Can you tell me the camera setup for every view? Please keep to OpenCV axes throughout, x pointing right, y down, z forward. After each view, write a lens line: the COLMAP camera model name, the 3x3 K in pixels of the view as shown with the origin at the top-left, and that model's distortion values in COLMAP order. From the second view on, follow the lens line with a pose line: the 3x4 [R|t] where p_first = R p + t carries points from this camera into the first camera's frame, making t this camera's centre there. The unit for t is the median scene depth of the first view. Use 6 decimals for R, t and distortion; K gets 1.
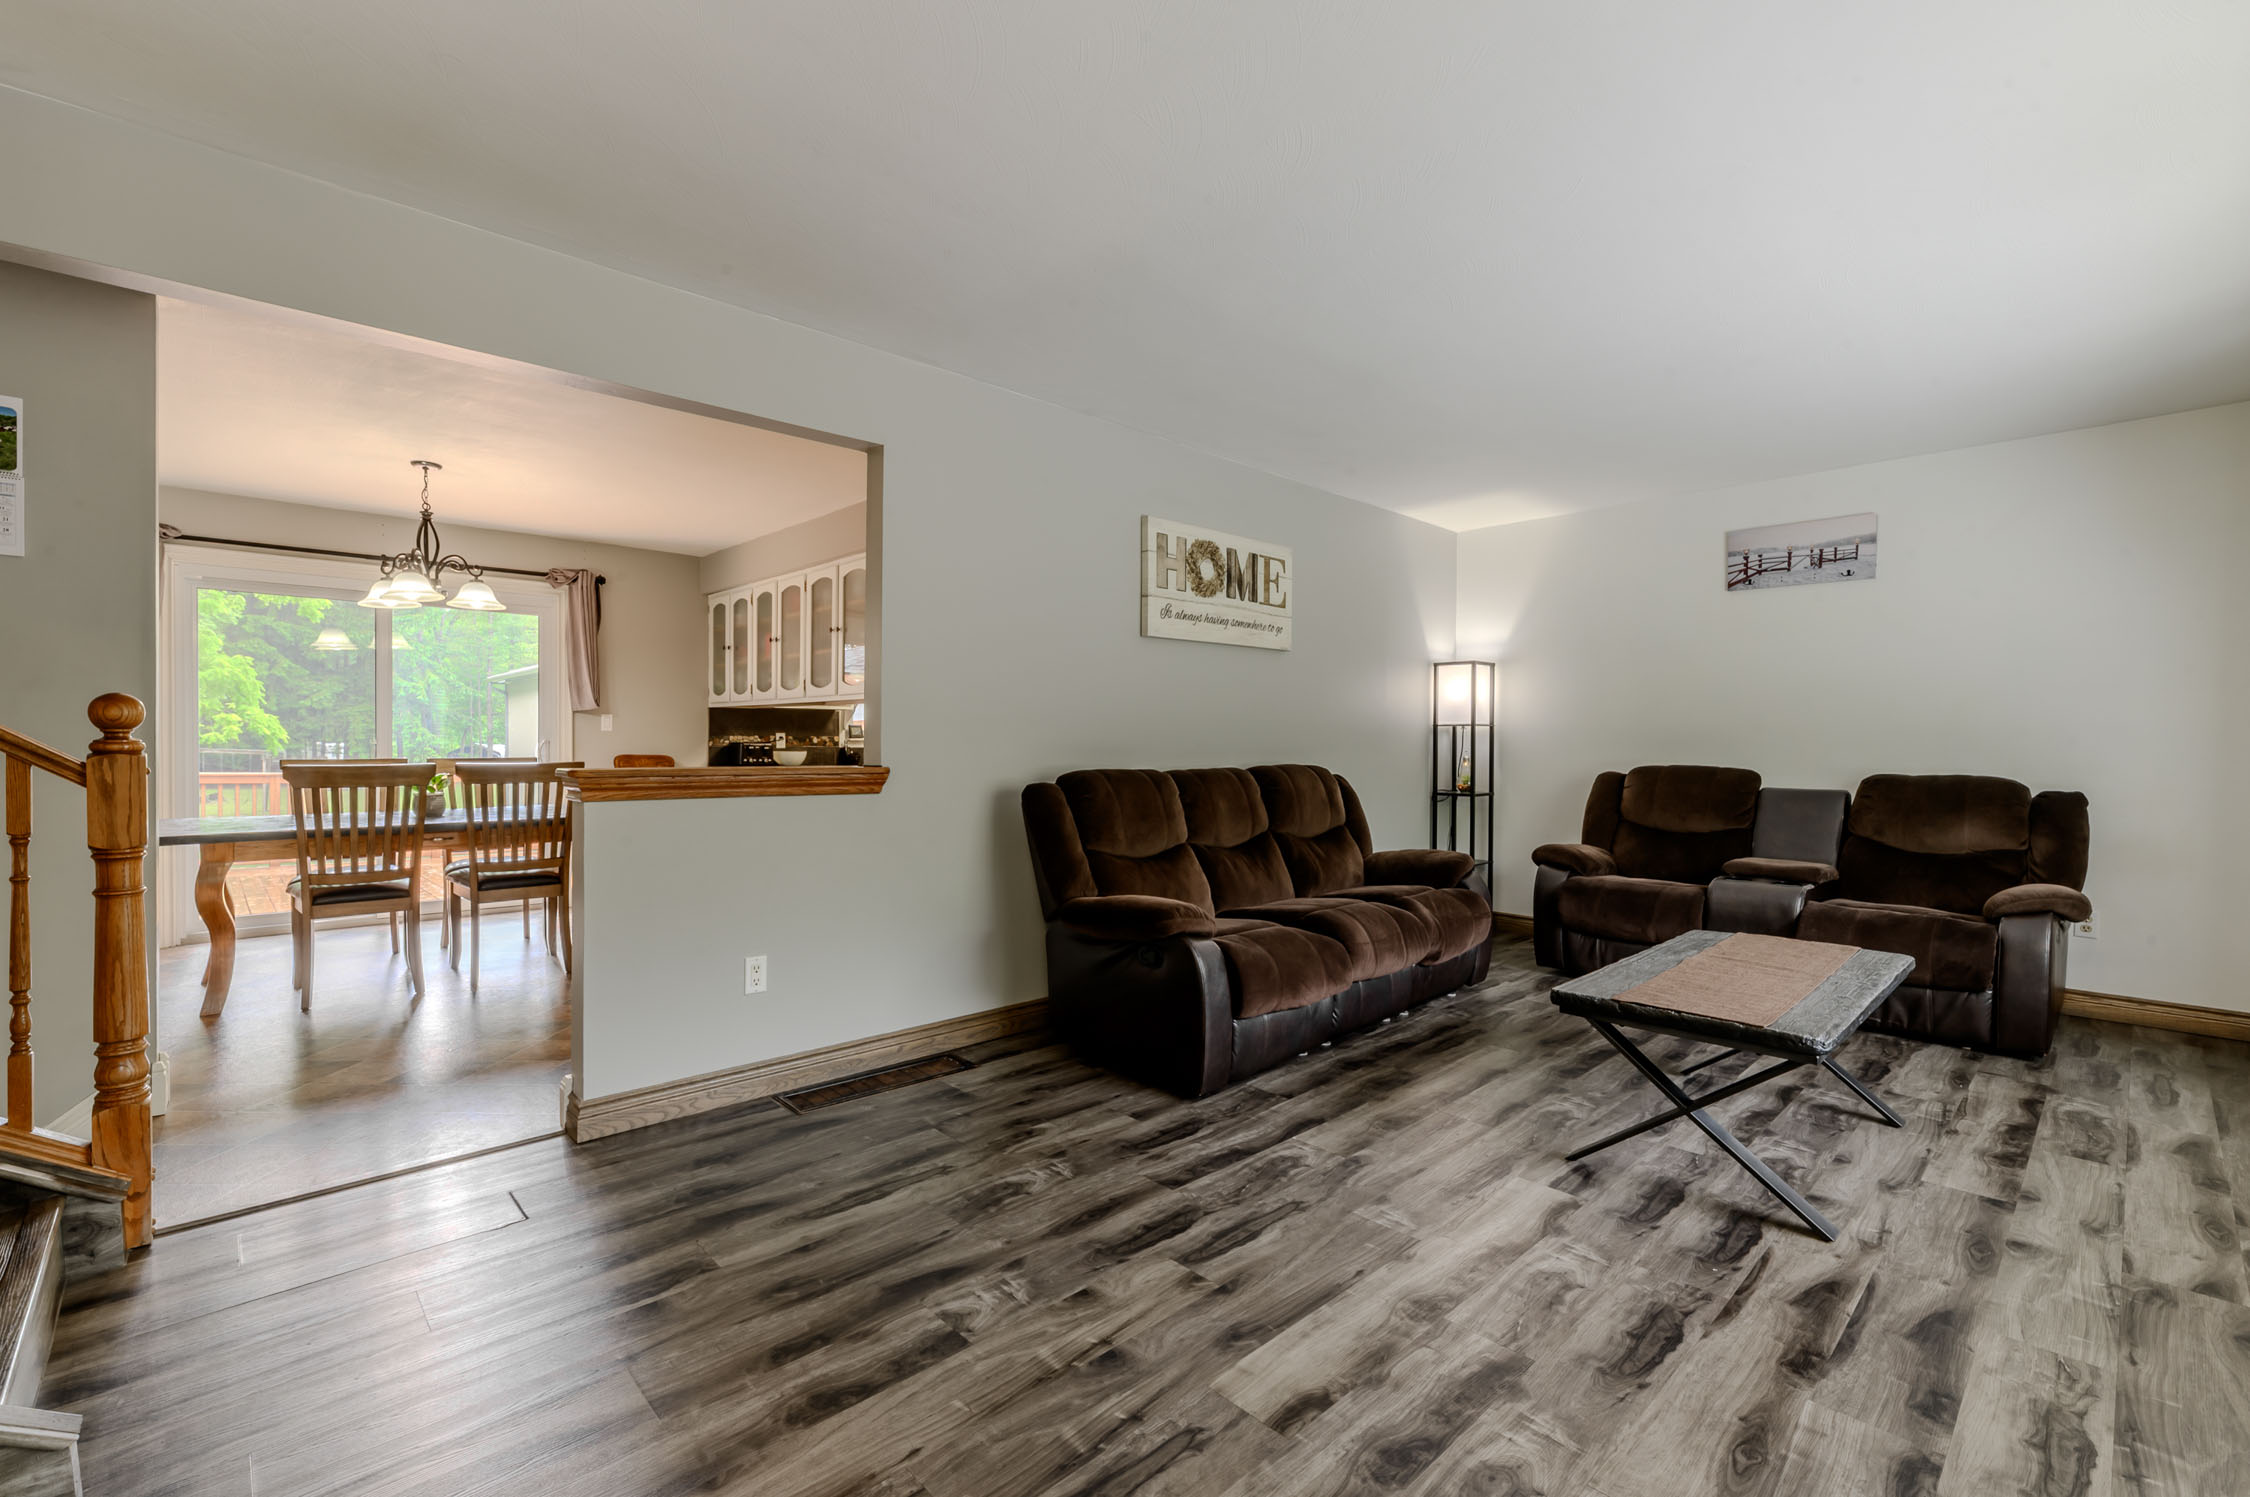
lens RADIAL K [[964.1, 0, 1121.9], [0, 964.1, 757.9], [0, 0, 1]] dist [-0.002253, -0.000018]
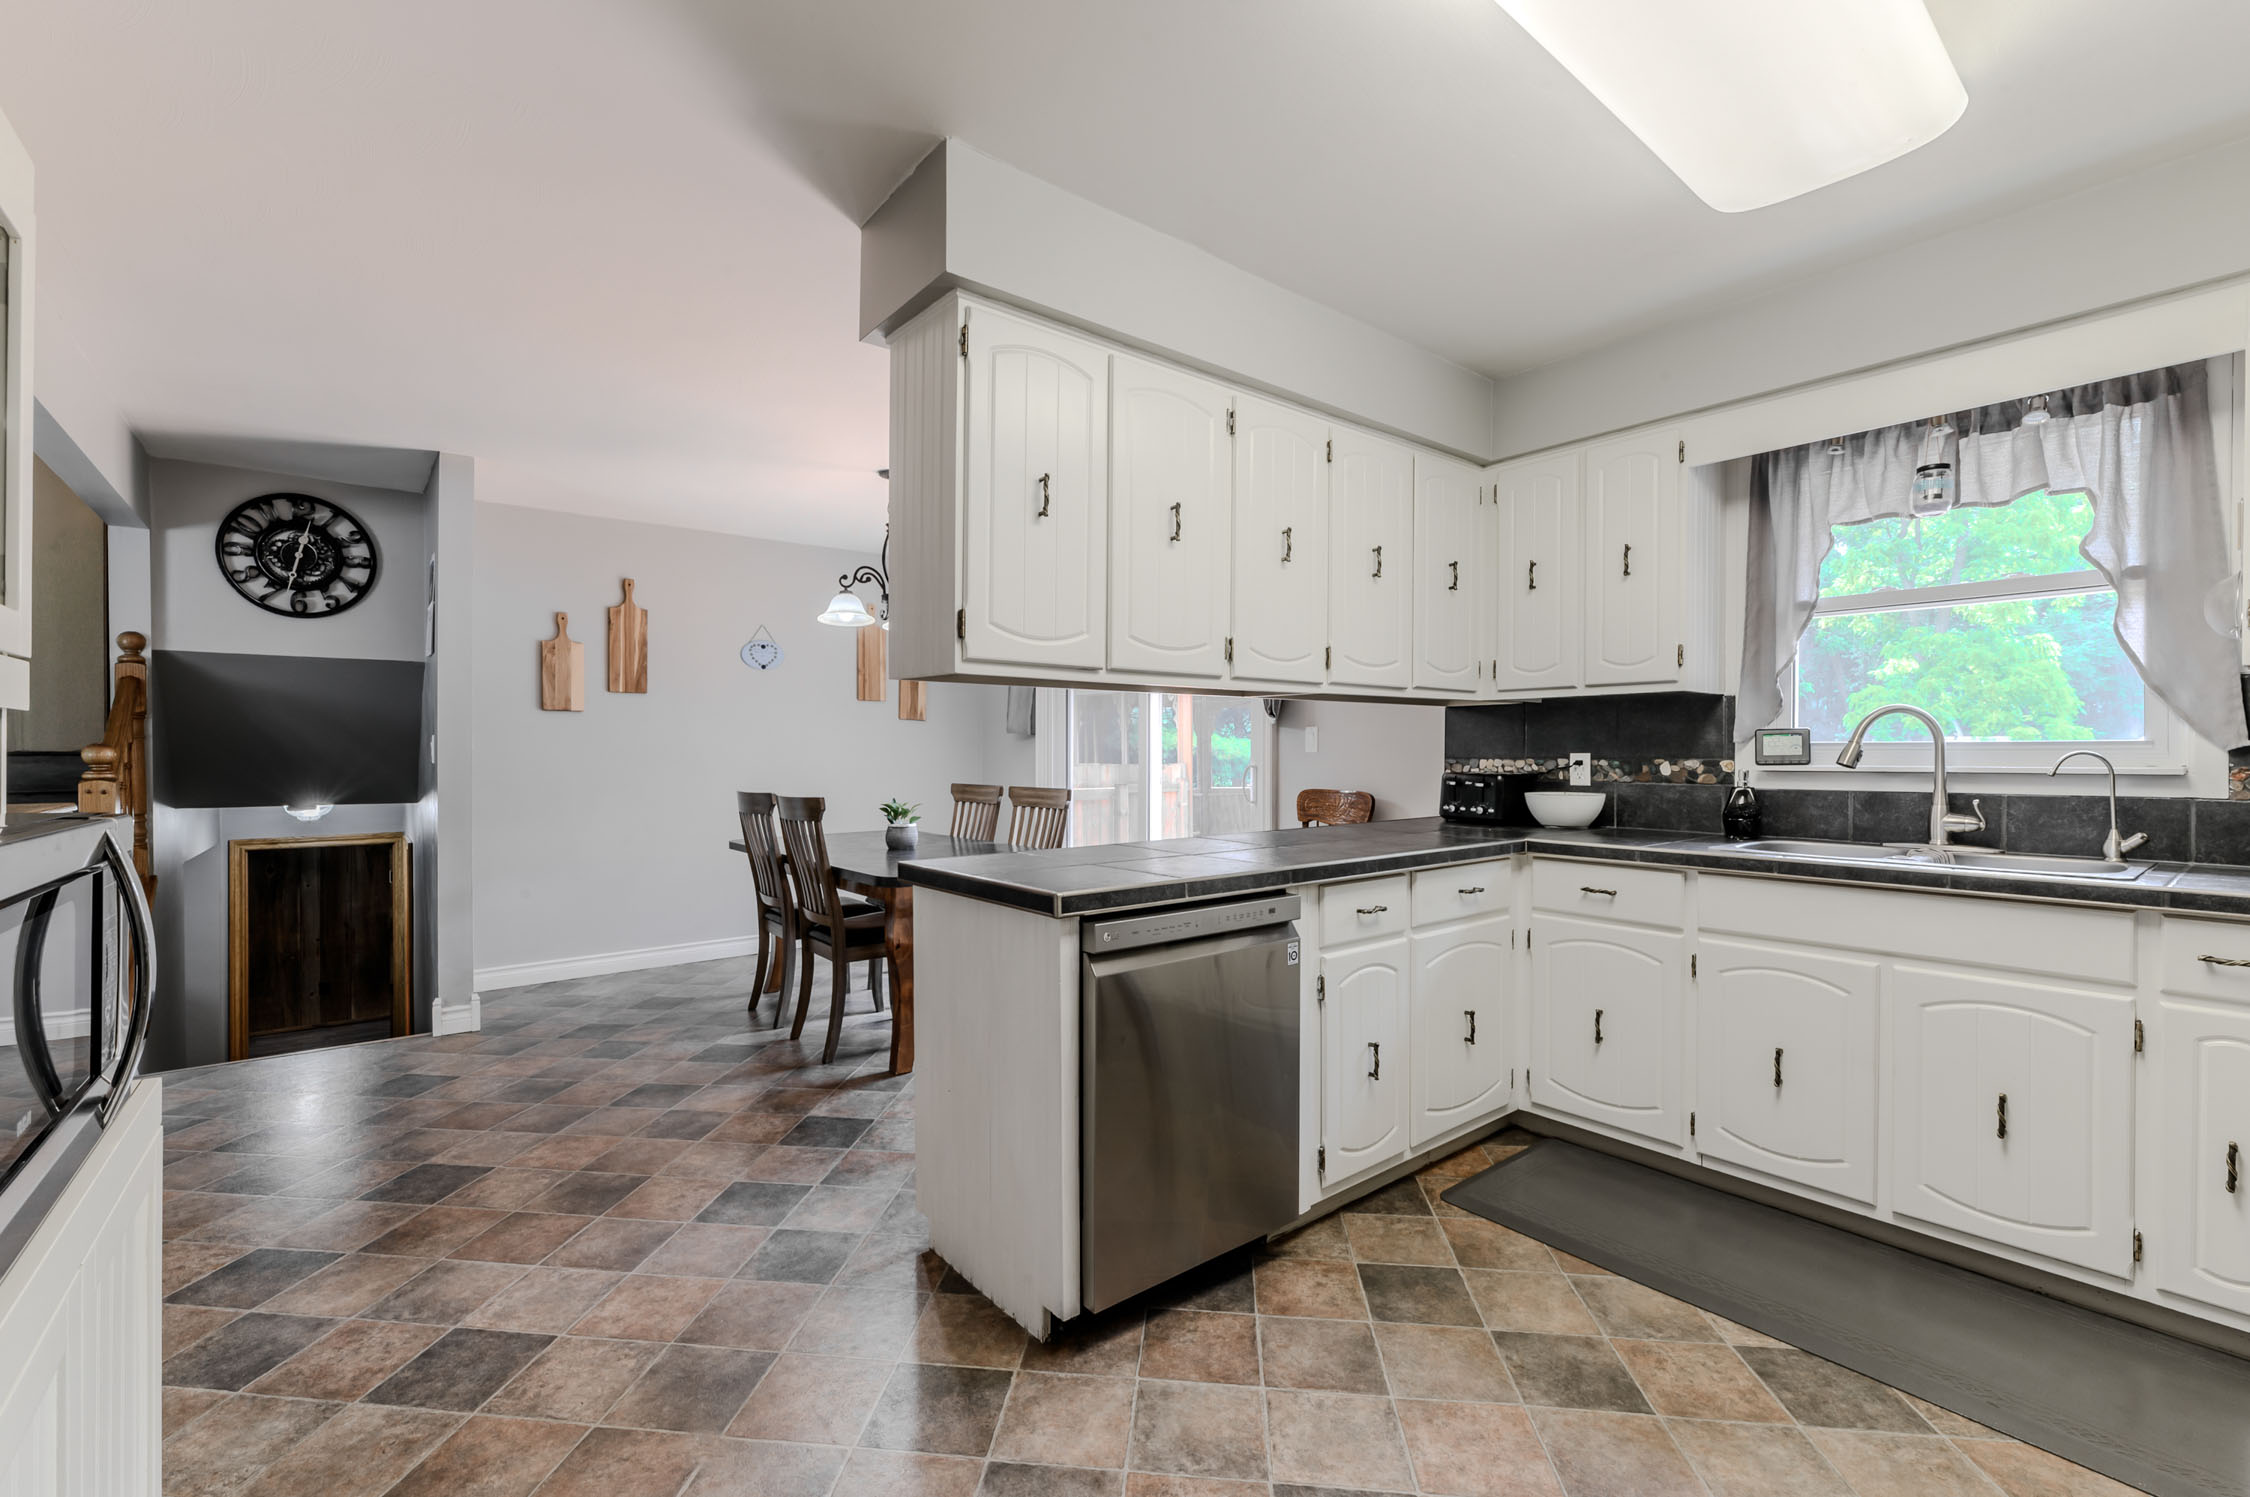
lens RADIAL K [[964.1, 0, 1121.9], [0, 964.1, 757.9], [0, 0, 1]] dist [-0.002253, -0.000018]
pose [[-0.079523, 0.001364, -0.996832, 0.177911], [-0.016183, 0.999866, 0.002659, -0.031081], [0.996702, 0.016343, -0.079490, 1.202865]]
